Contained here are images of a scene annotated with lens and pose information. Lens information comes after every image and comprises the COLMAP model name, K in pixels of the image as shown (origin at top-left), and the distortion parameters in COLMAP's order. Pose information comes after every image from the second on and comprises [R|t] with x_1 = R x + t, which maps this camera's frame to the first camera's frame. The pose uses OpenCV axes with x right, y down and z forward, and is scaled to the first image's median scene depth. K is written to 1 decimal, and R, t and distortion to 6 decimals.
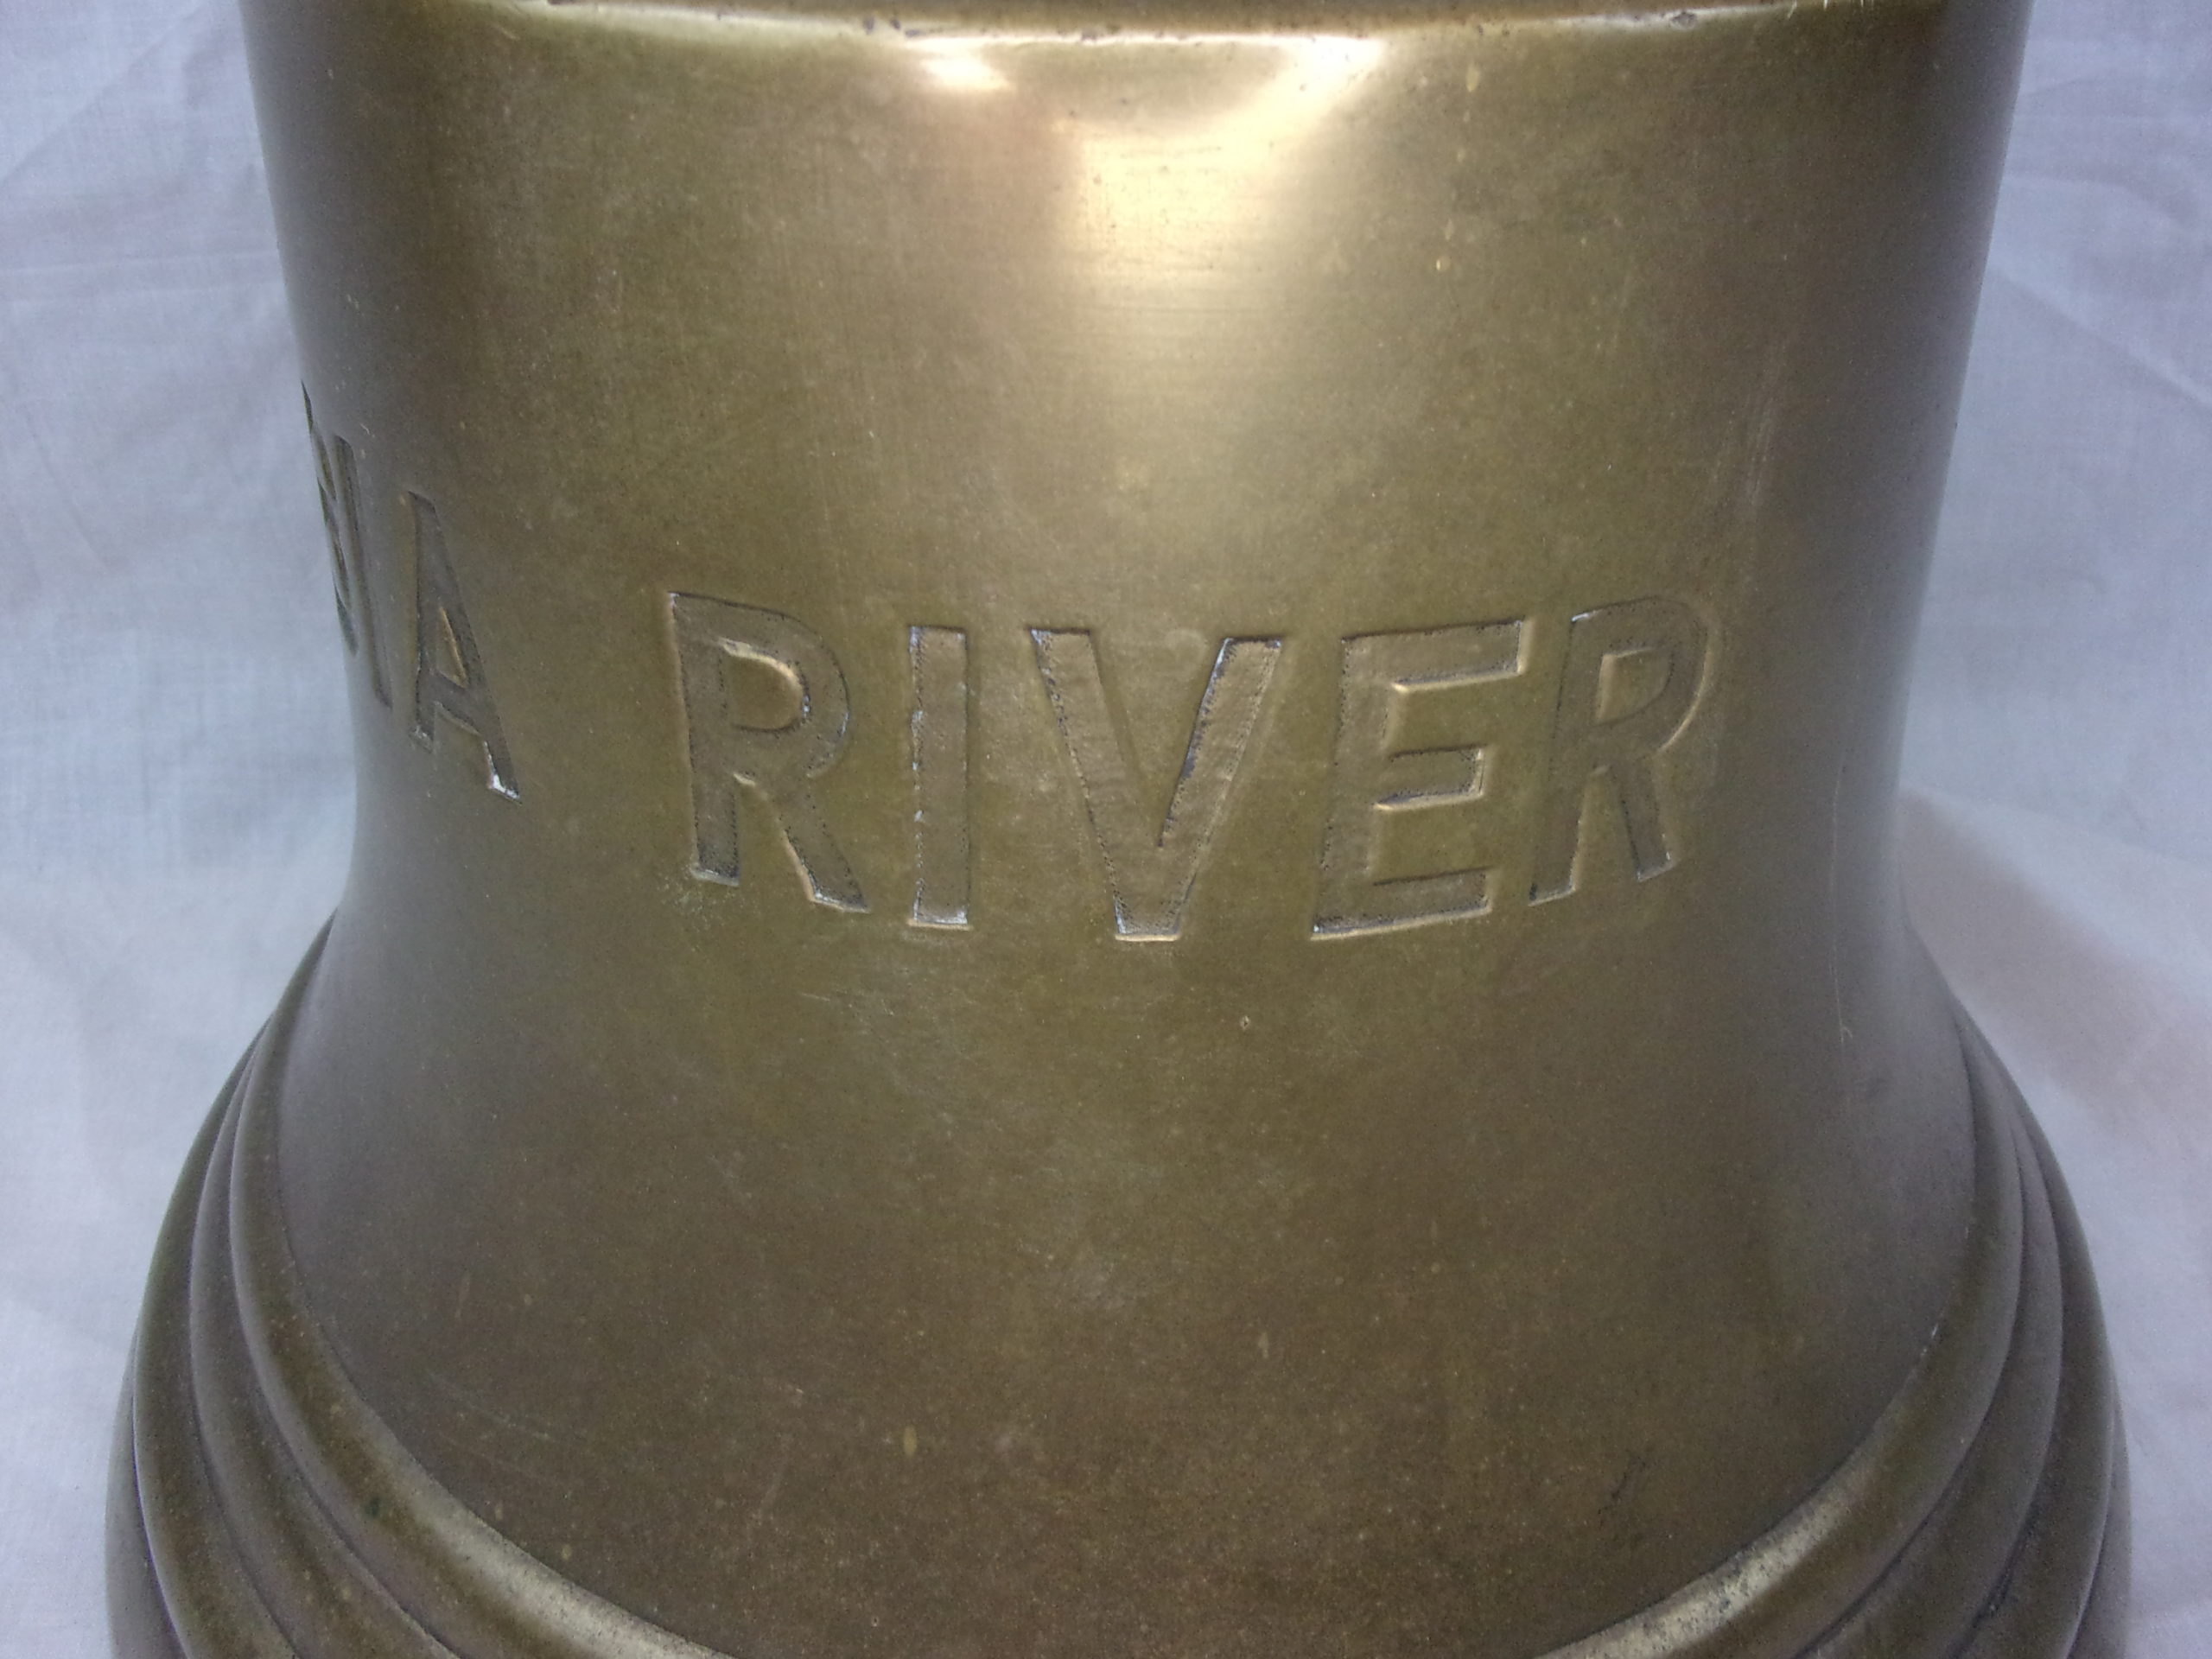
lens RADIAL K [[1878.0, 0, 1072.9], [0, 1878.0, 829.1], [0, 0, 1]] dist [-0.077694, 0.283976]
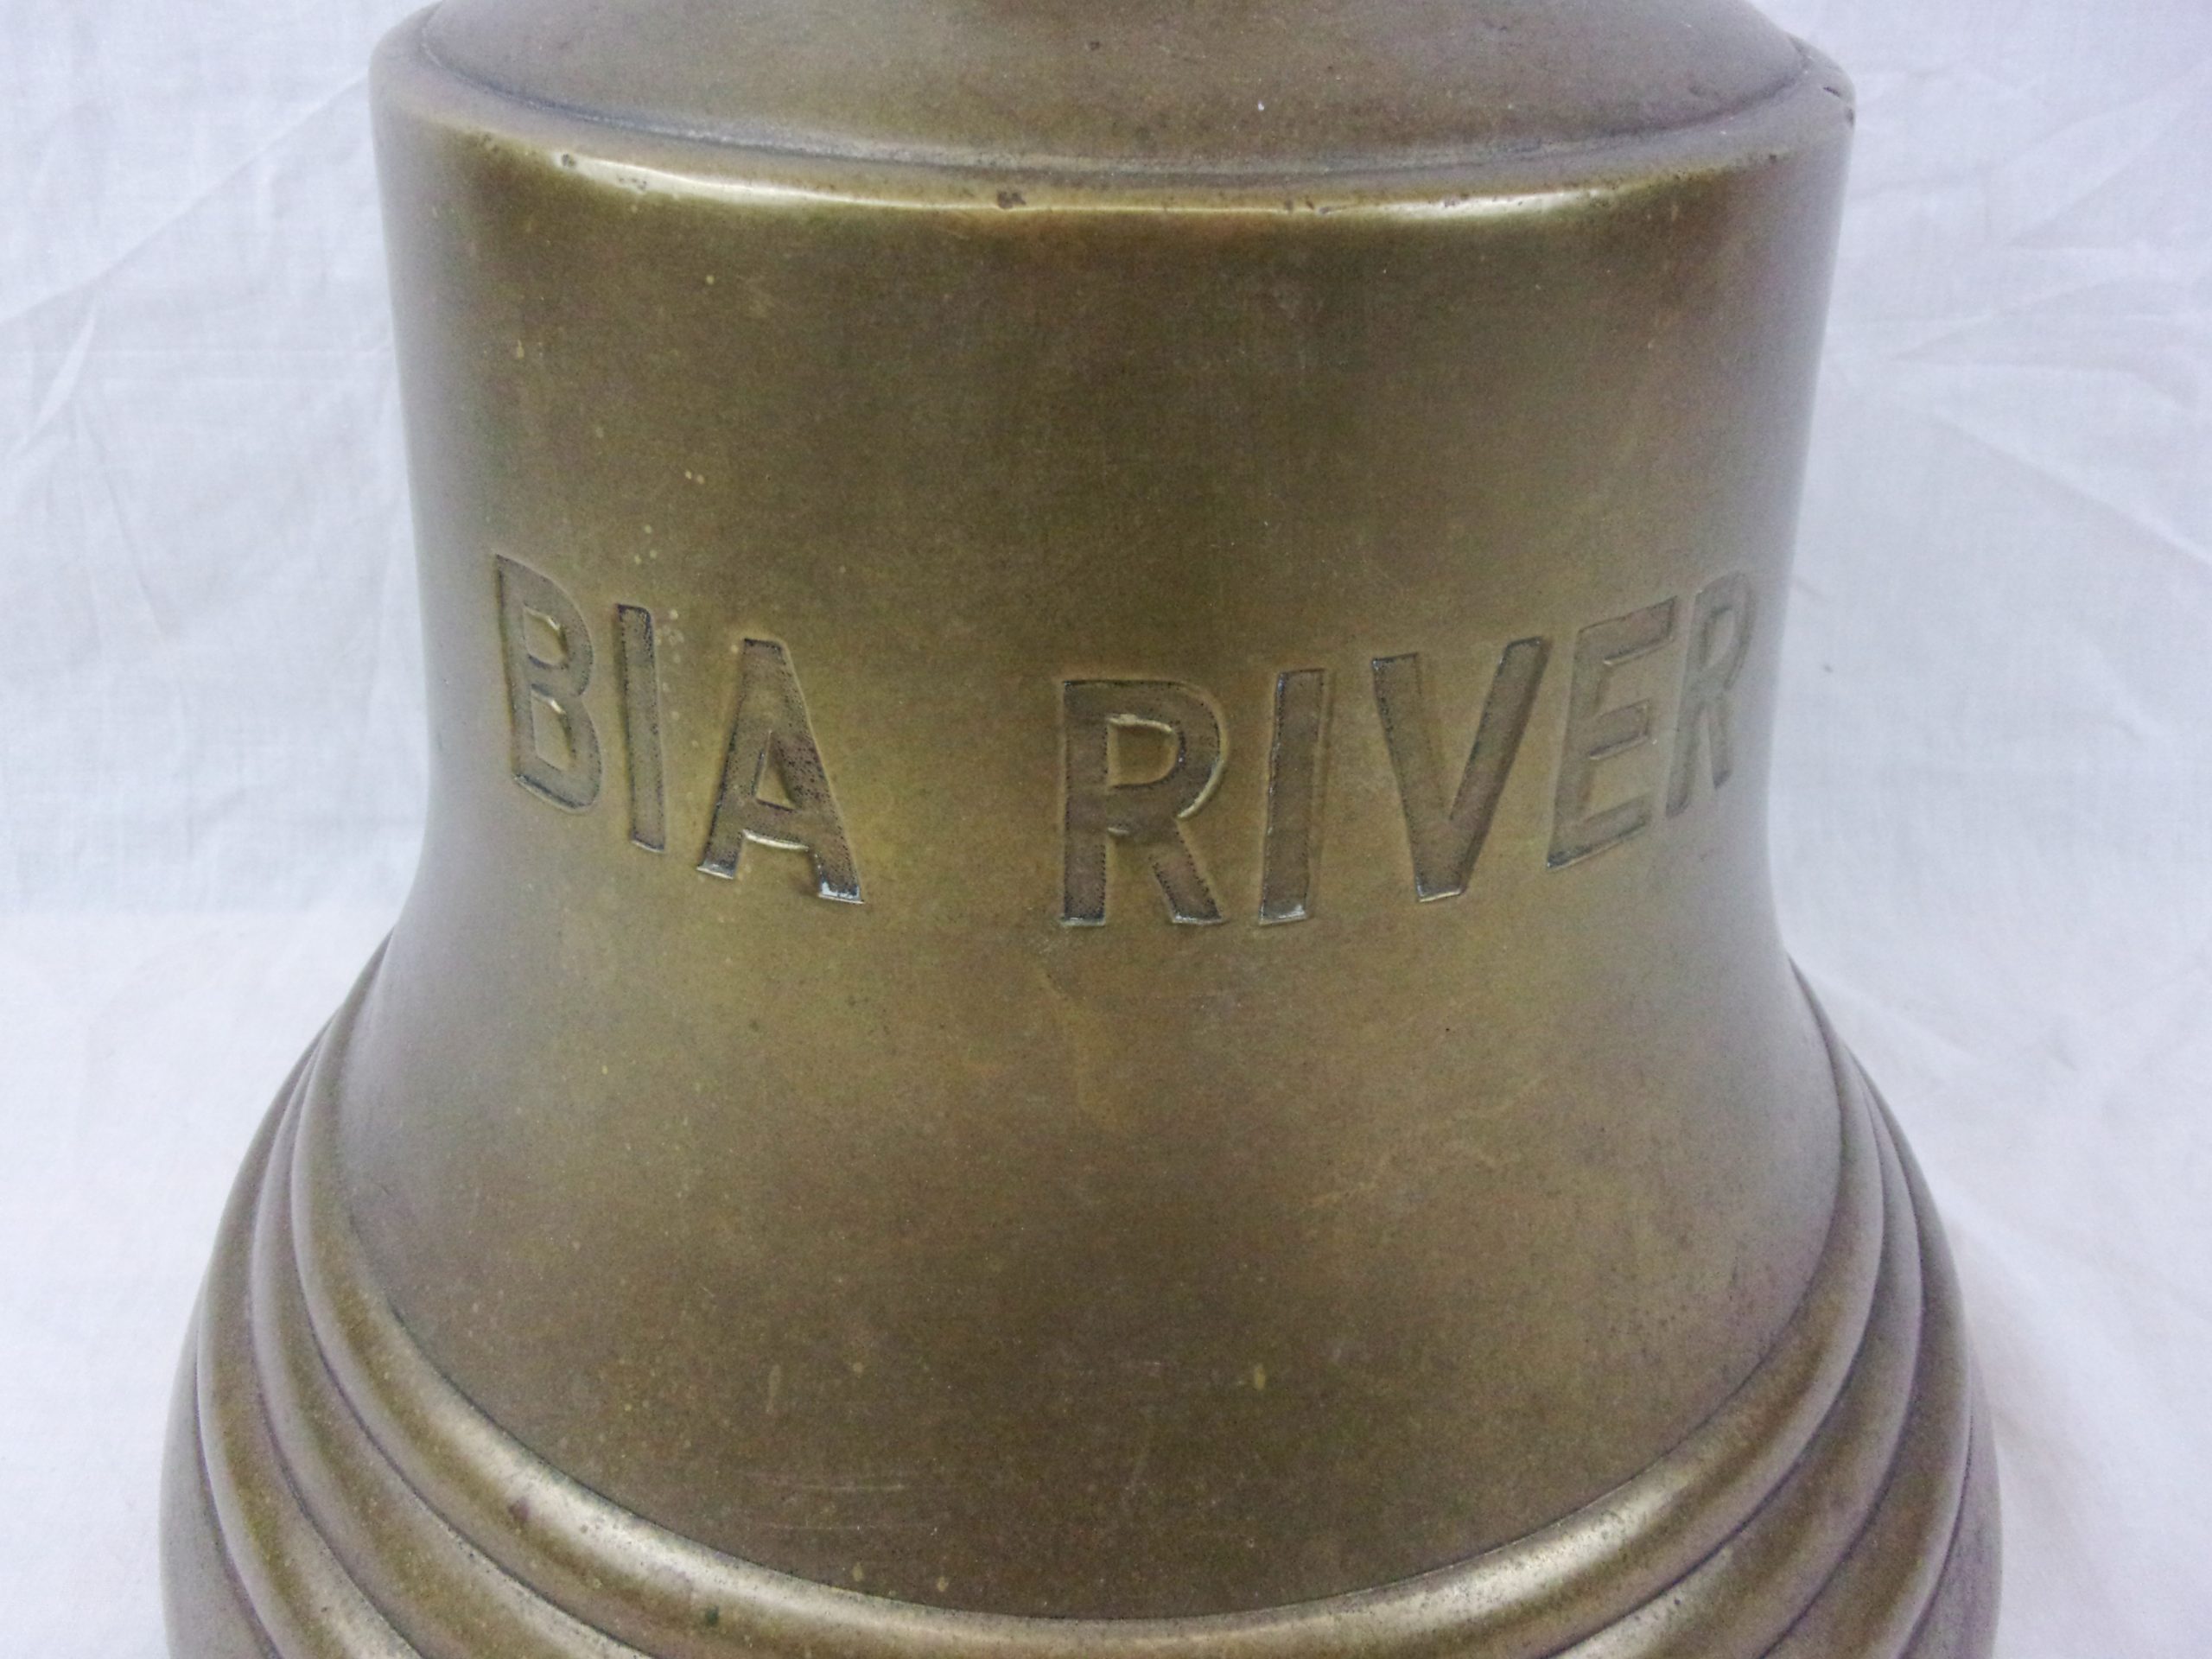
lens RADIAL K [[1848.4, 0, 1106.0], [0, 1848.4, 829.5], [0, 0, 1]] dist [0.027902, -0.068927]
pose [[0.925454, -0.182026, 0.332267, -0.551698], [0.198085, 0.980073, -0.014808, -0.011183], [-0.322950, 0.079522, 0.943069, -0.099461]]
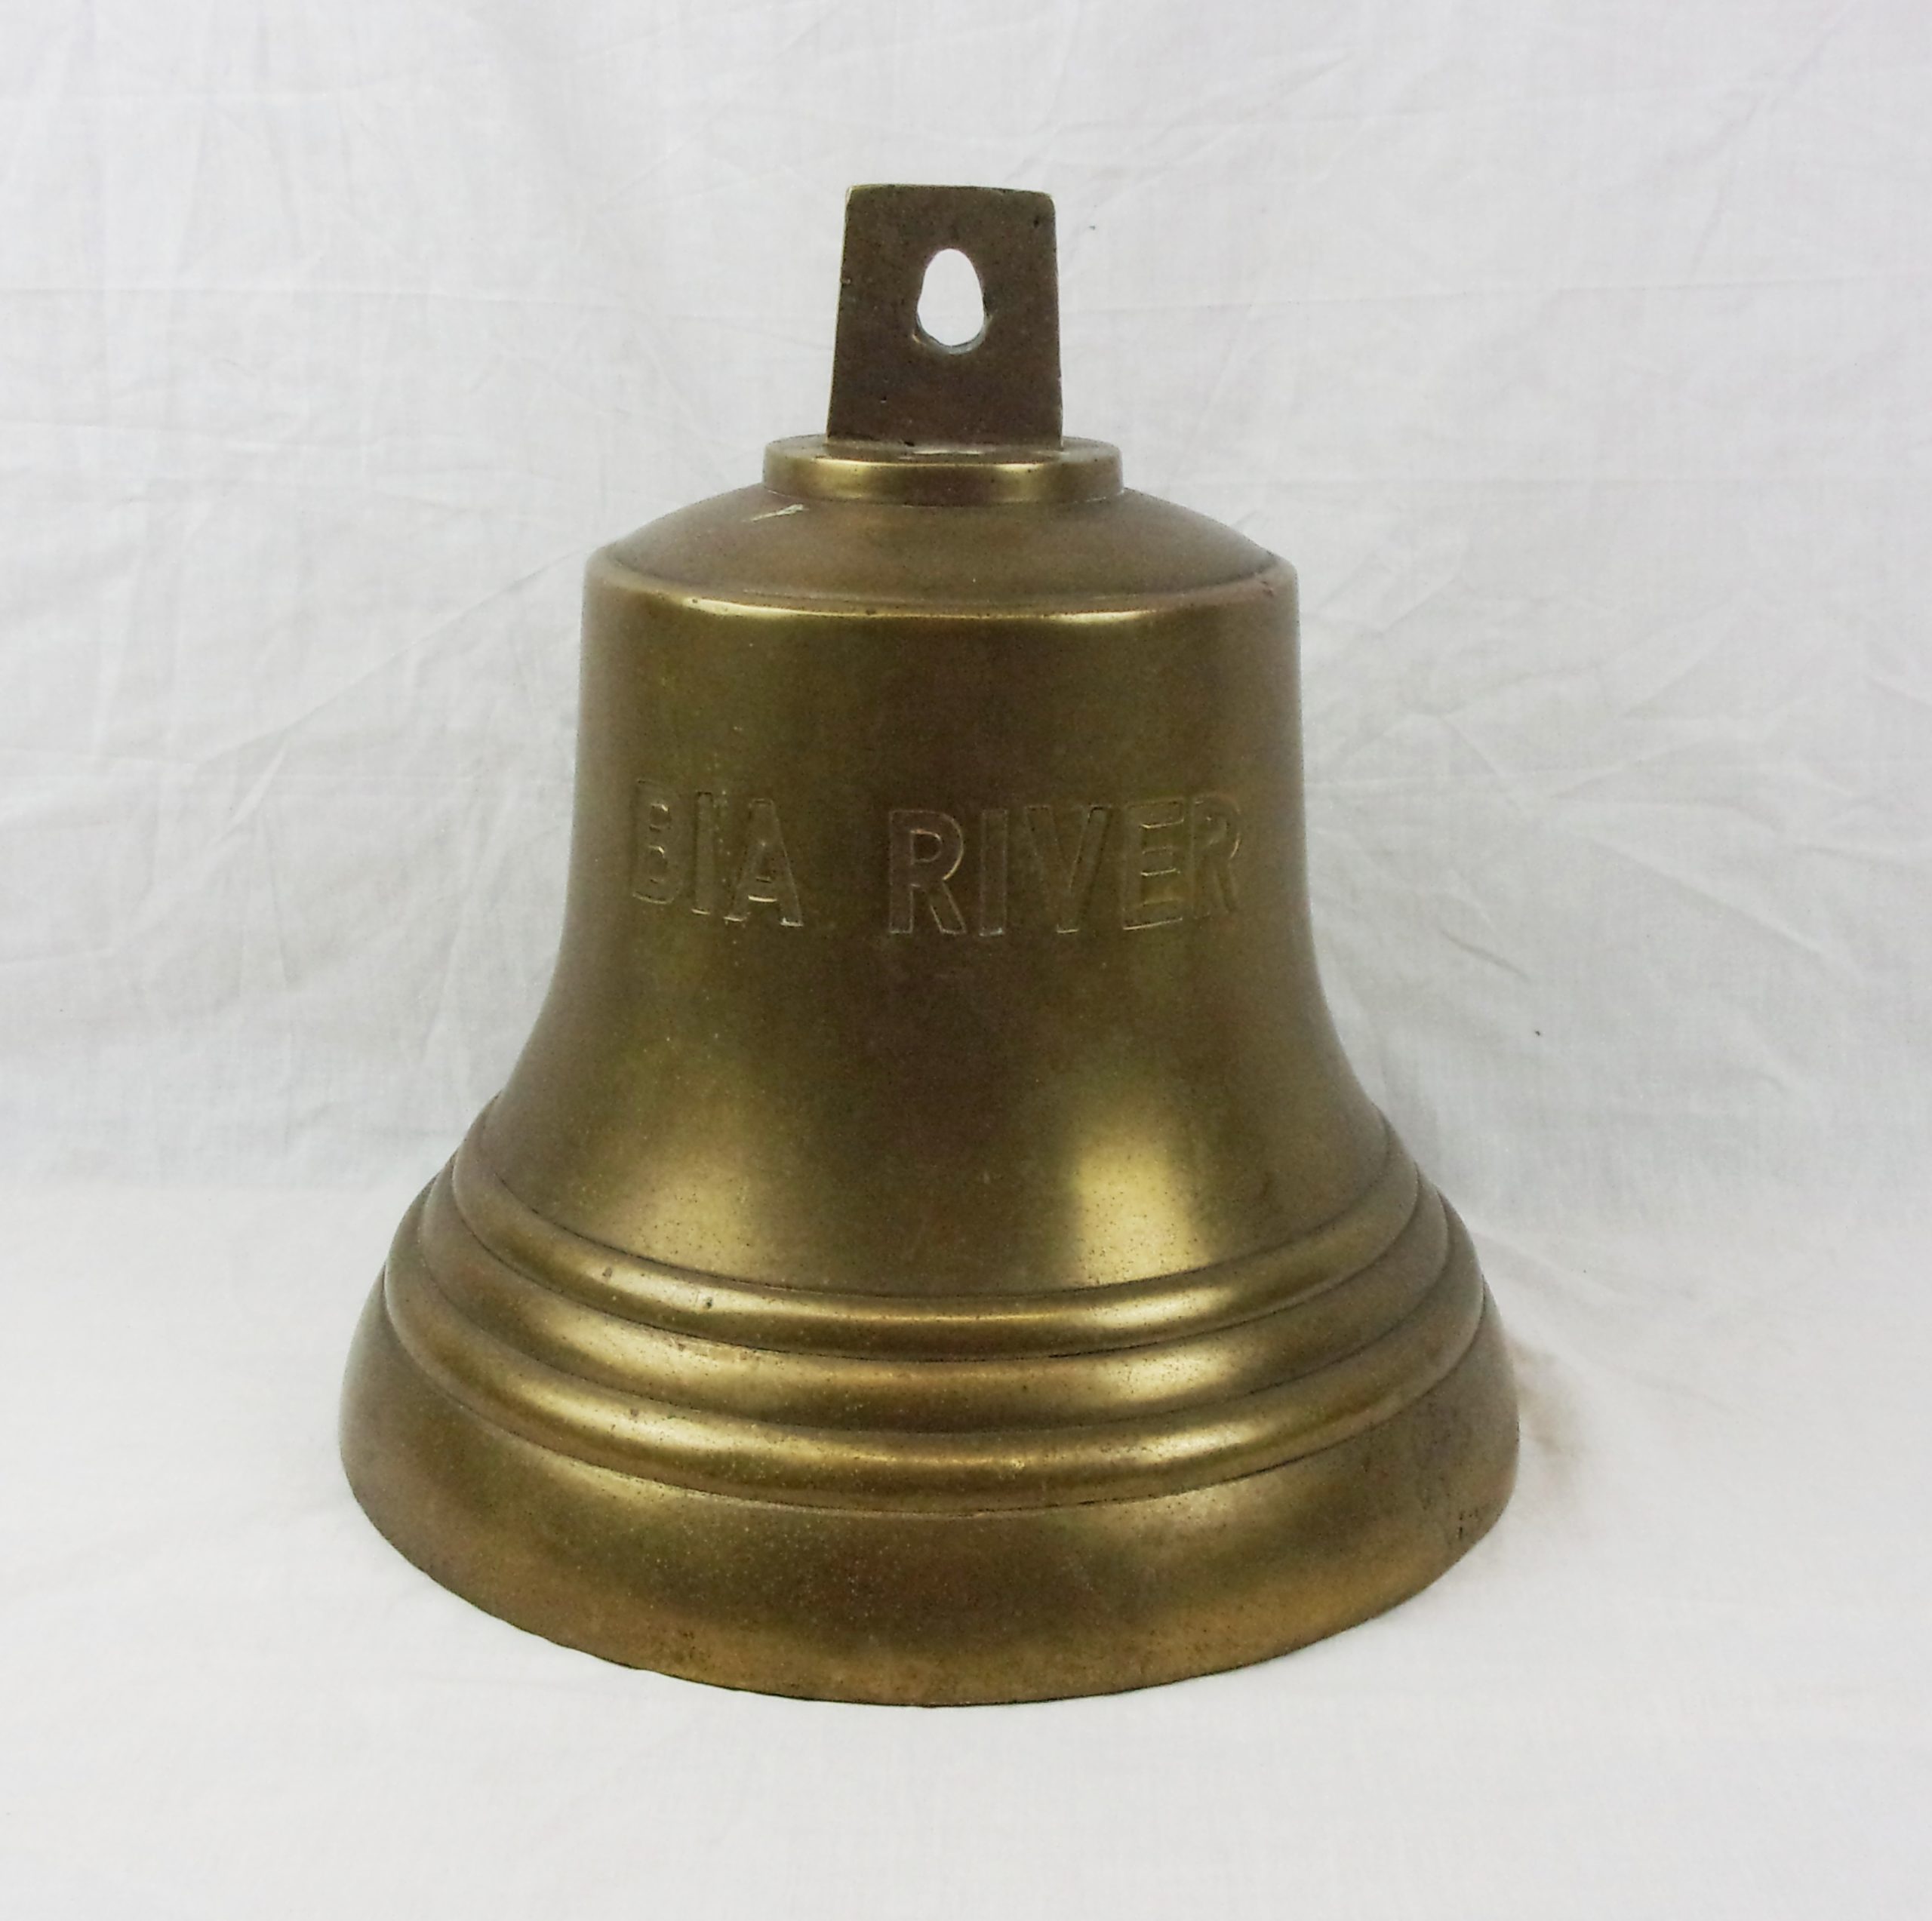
lens RADIAL K [[2603.1, 0, 1003.9], [0, 2603.1, 1046.3], [0, 0, 1]] dist [0.097300, -0.538454]
pose [[0.943194, -0.085112, 0.321157, -1.223785], [0.174538, 0.949435, -0.260977, 1.139564], [-0.282706, 0.302206, 0.910356, -2.259753]]
